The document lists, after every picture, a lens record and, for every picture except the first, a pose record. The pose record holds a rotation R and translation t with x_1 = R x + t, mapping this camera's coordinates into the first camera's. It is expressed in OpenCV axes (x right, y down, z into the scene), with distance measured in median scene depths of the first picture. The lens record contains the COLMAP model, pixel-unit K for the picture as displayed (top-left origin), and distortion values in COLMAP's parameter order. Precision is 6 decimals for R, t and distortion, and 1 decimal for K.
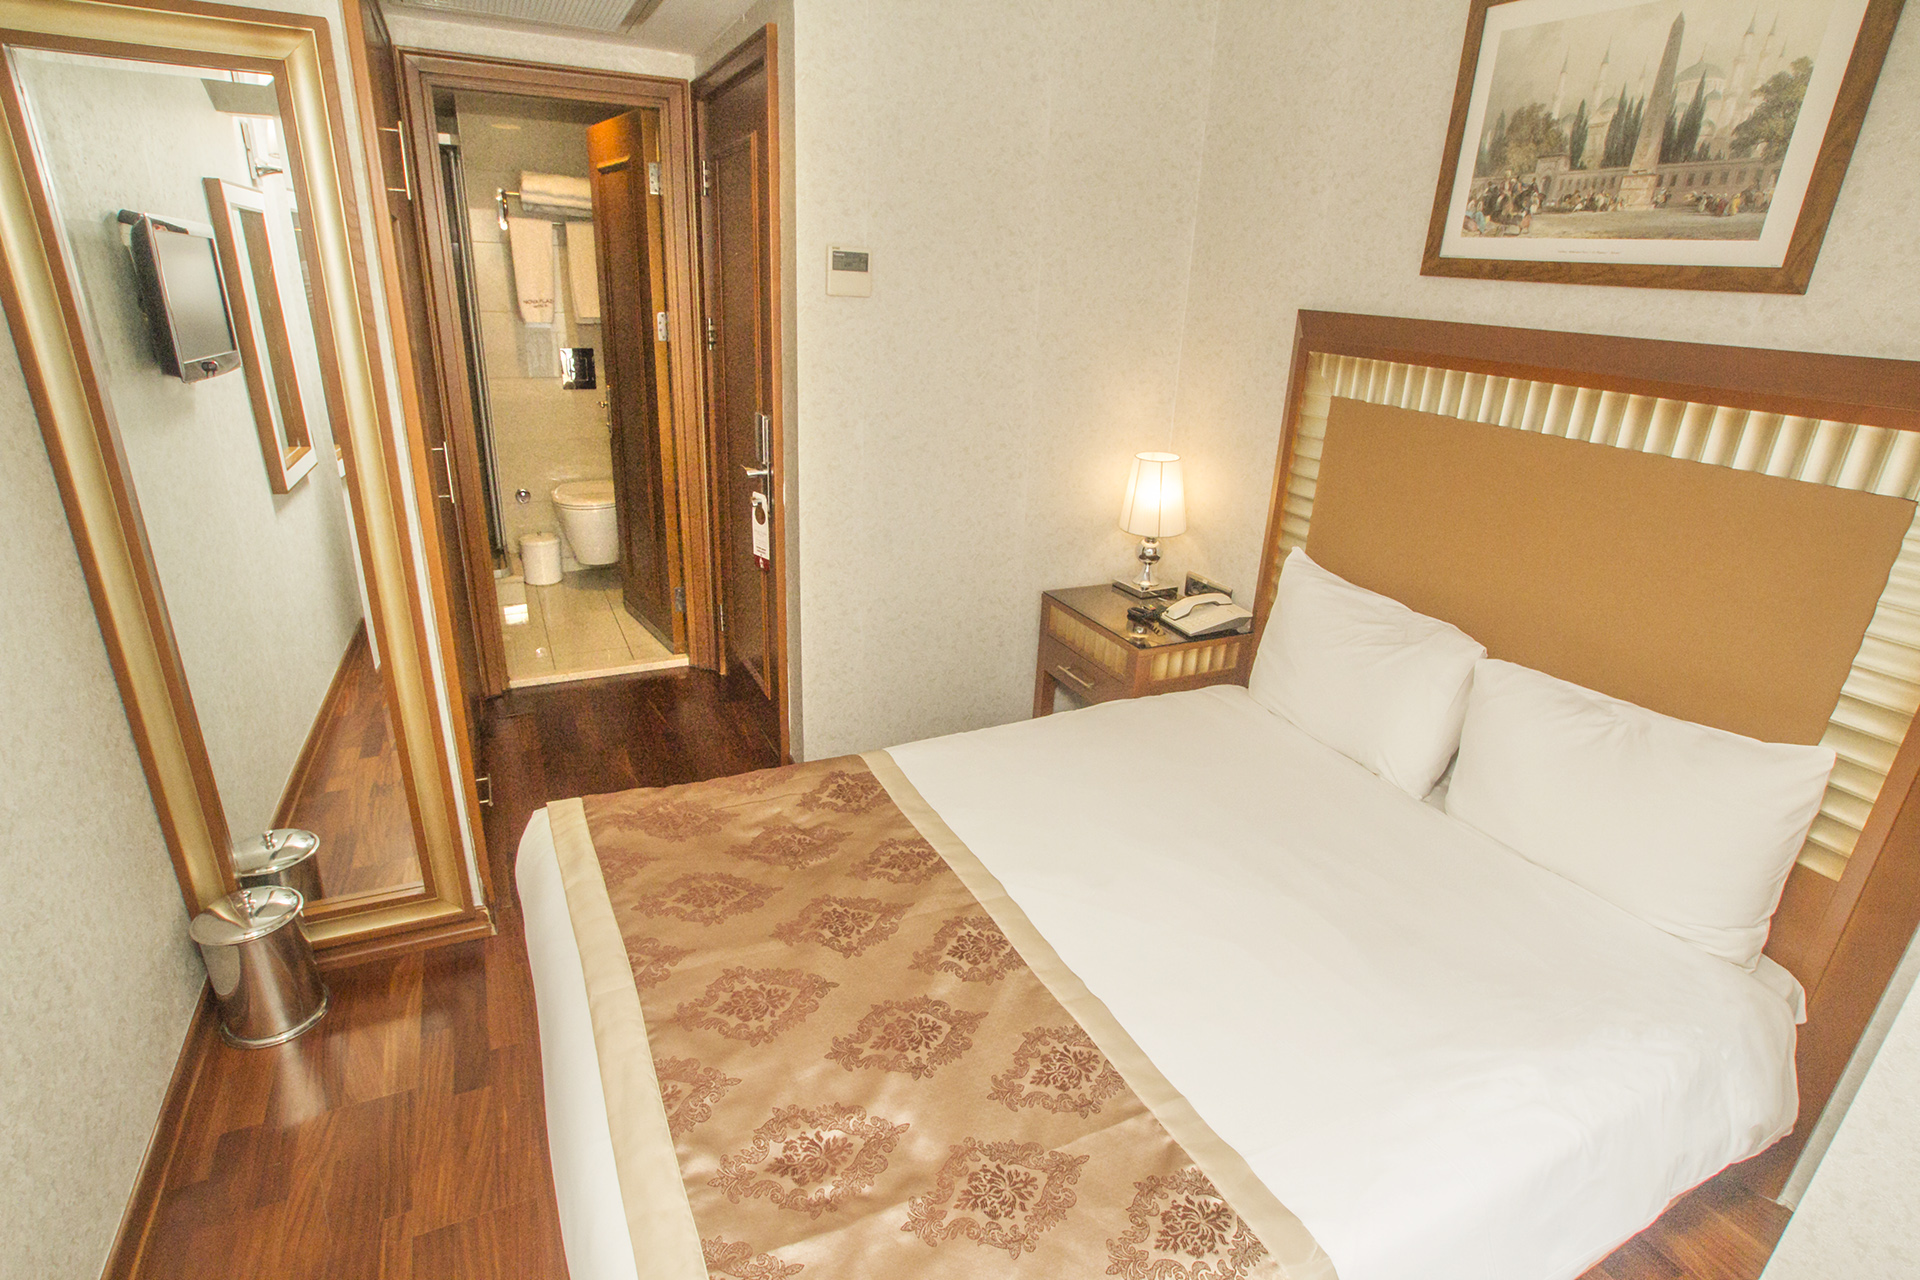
lens RADIAL K [[967.5, 0, 964.9], [0, 967.5, 642.5], [0, 0, 1]] dist [-0.059544, 0.030304]
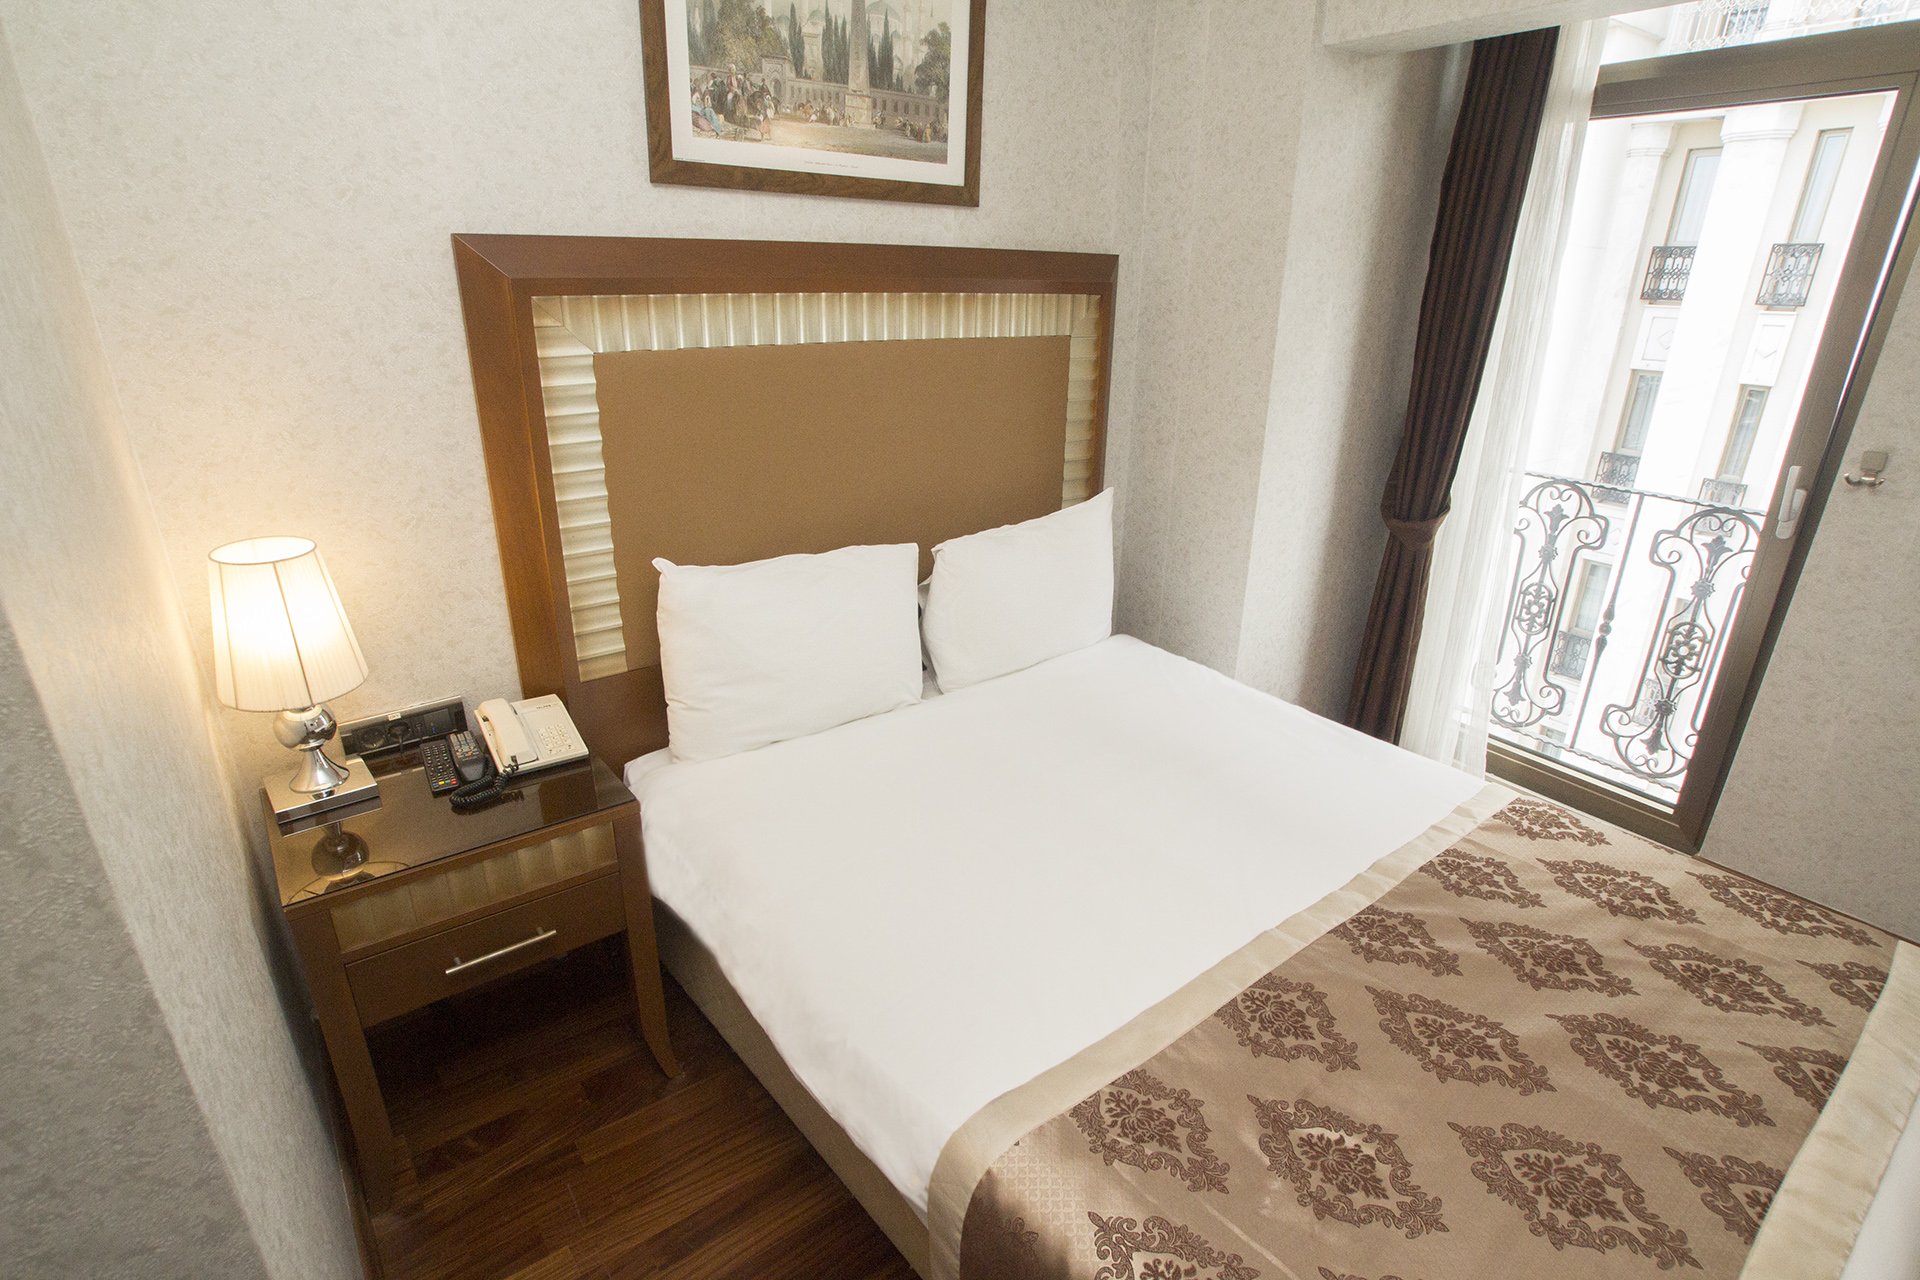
lens RADIAL K [[967.5, 0, 964.9], [0, 967.5, 642.5], [0, 0, 1]] dist [-0.059544, 0.030304]
pose [[-0.215693, -0.415618, 0.883594, -0.546979], [0.316018, 0.826482, 0.465897, -0.443354], [-0.923909, 0.379723, -0.046924, 1.170486]]
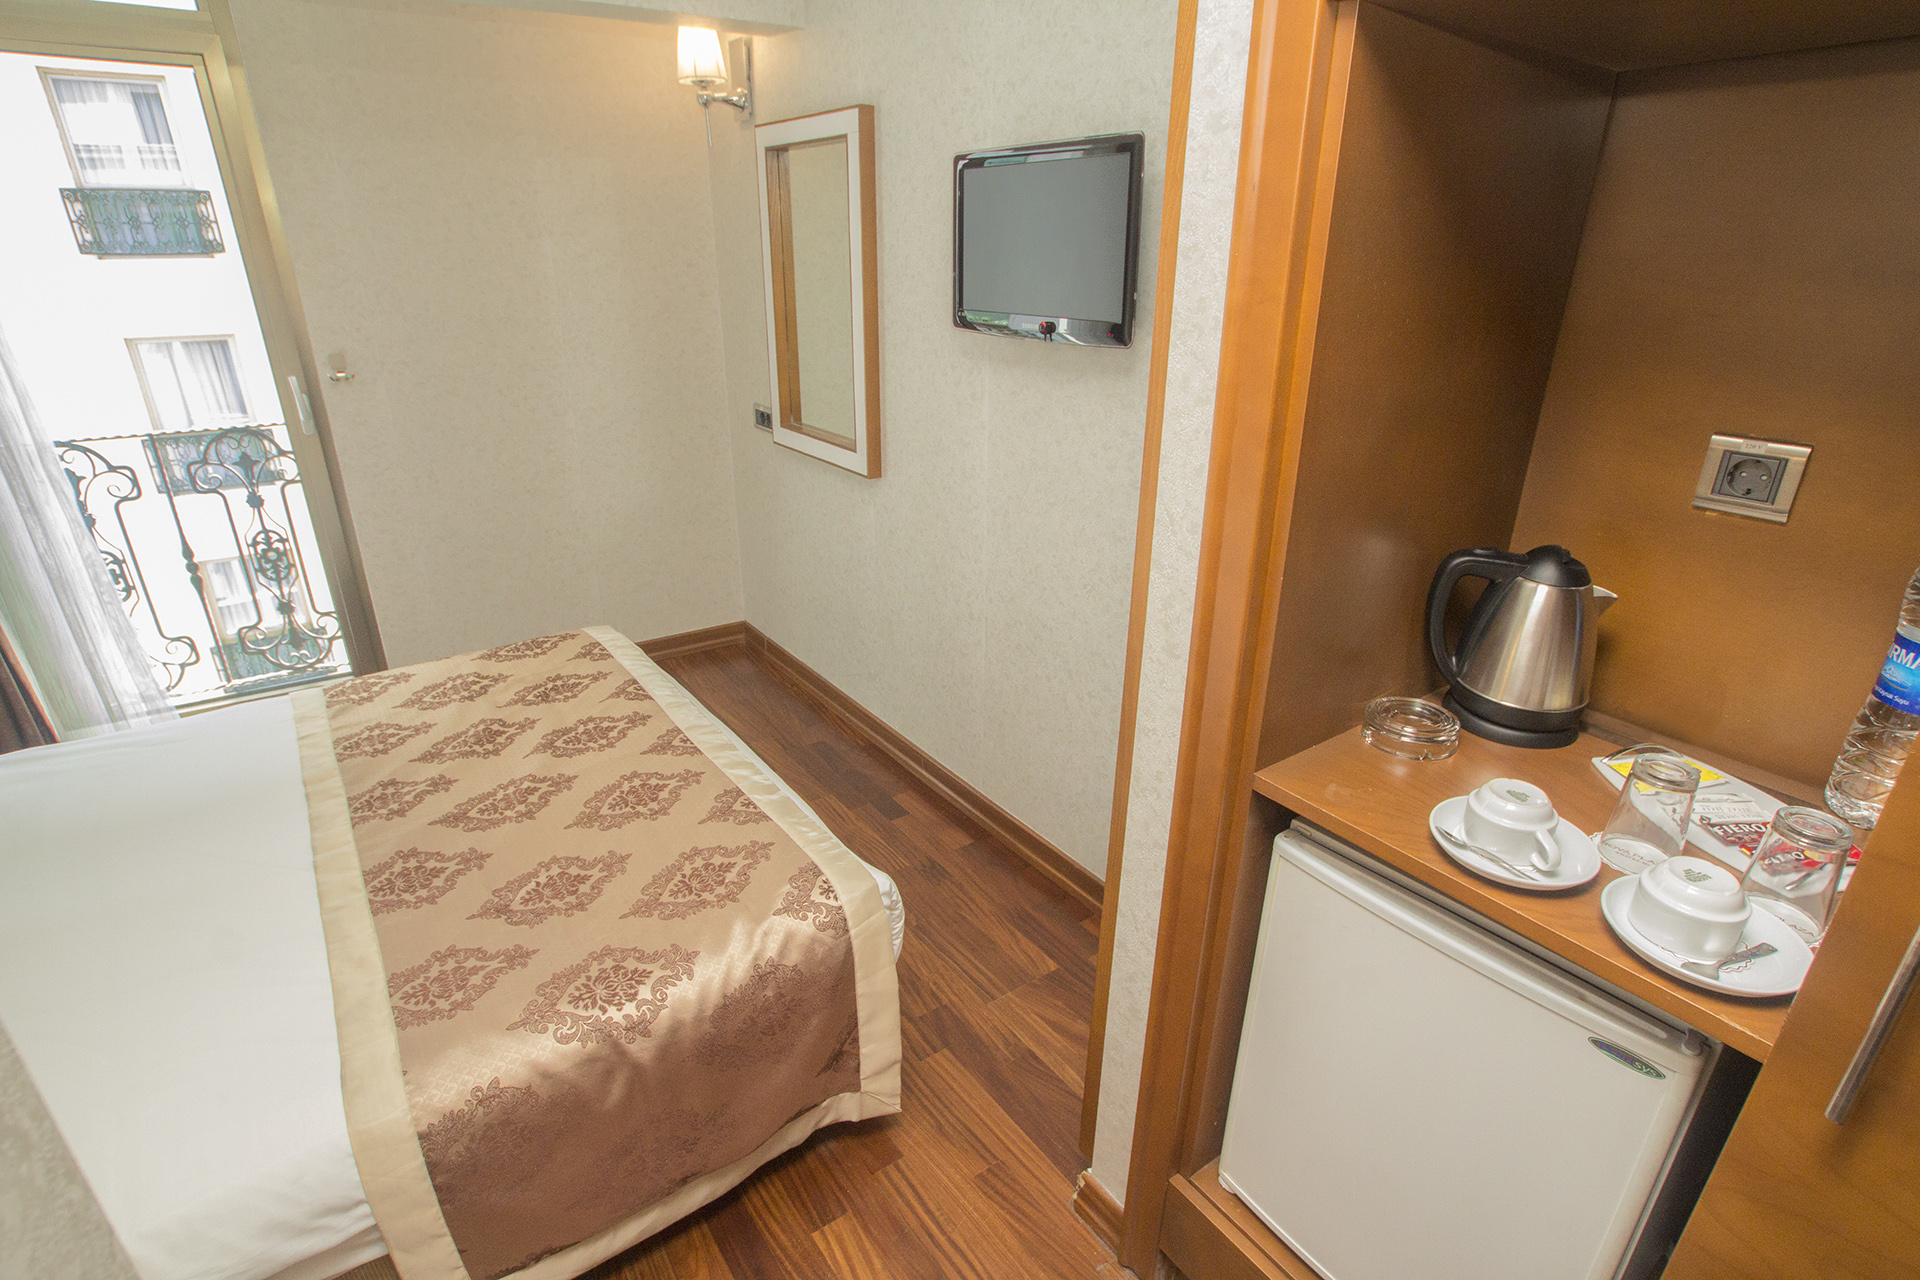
lens RADIAL K [[967.5, 0, 964.9], [0, 967.5, 642.5], [0, 0, 1]] dist [-0.059544, 0.030304]
pose [[-0.984289, 0.002498, -0.176547, -0.399173], [-0.119307, 0.727676, 0.675465, -0.559184], [0.130156, 0.685916, -0.715945, 1.543347]]
